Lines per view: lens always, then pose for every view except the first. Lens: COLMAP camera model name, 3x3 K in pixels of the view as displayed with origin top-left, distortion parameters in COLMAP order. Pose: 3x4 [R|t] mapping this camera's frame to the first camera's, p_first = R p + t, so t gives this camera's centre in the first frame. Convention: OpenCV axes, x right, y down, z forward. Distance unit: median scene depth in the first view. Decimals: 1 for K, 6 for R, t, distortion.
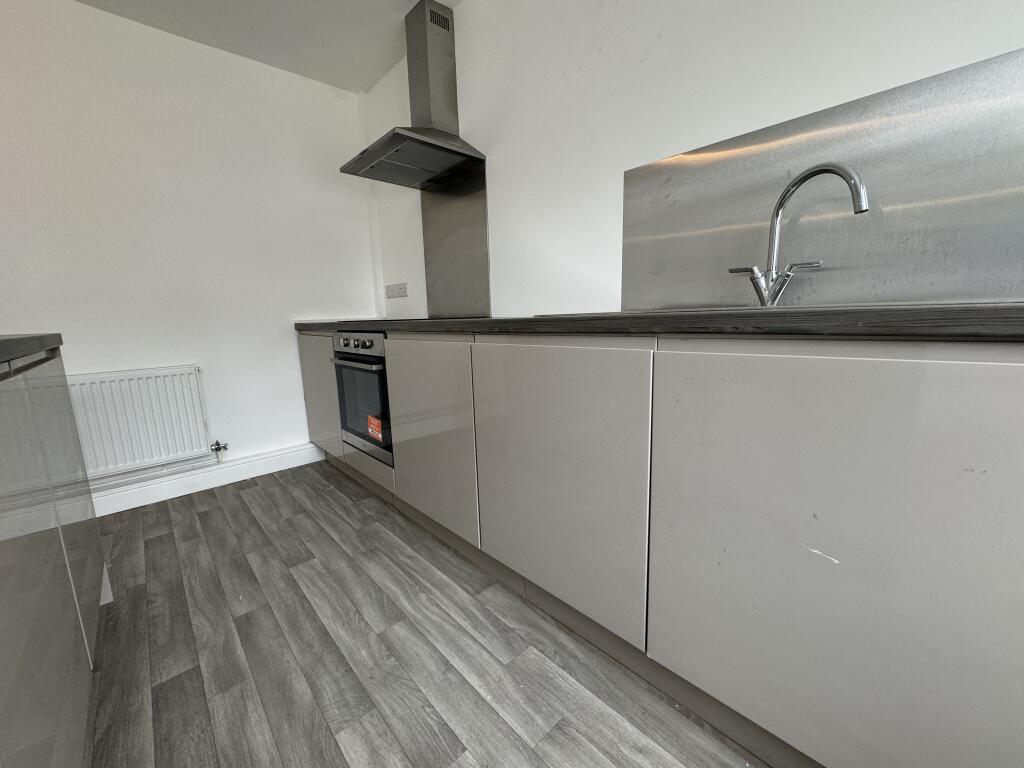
lens RADIAL K [[404.1, 0, 513.8], [0, 404.1, 386.5], [0, 0, 1]] dist [-0.003978, 0.000093]
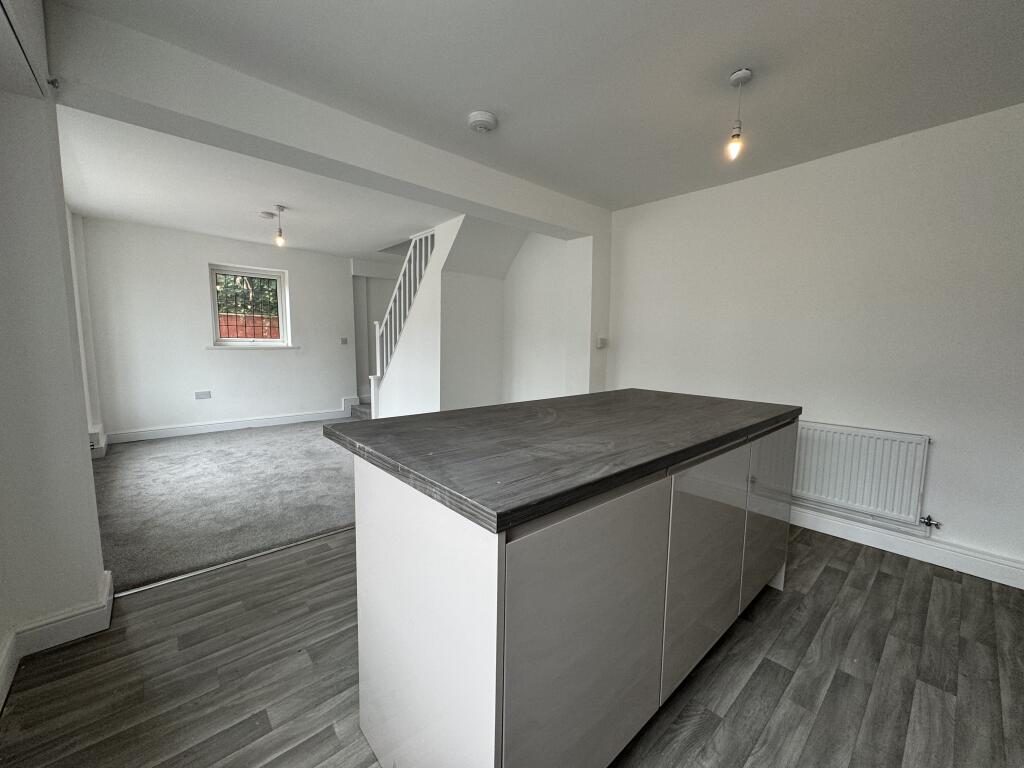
lens RADIAL K [[404.1, 0, 513.5], [0, 404.1, 382.4], [0, 0, 1]] dist [-0.003978, 0.000093]
pose [[-0.027883, 0.125627, -0.991686, 0.303608], [-0.187477, 0.973810, 0.128633, -0.163408], [0.981873, 0.189505, -0.003601, -0.060716]]
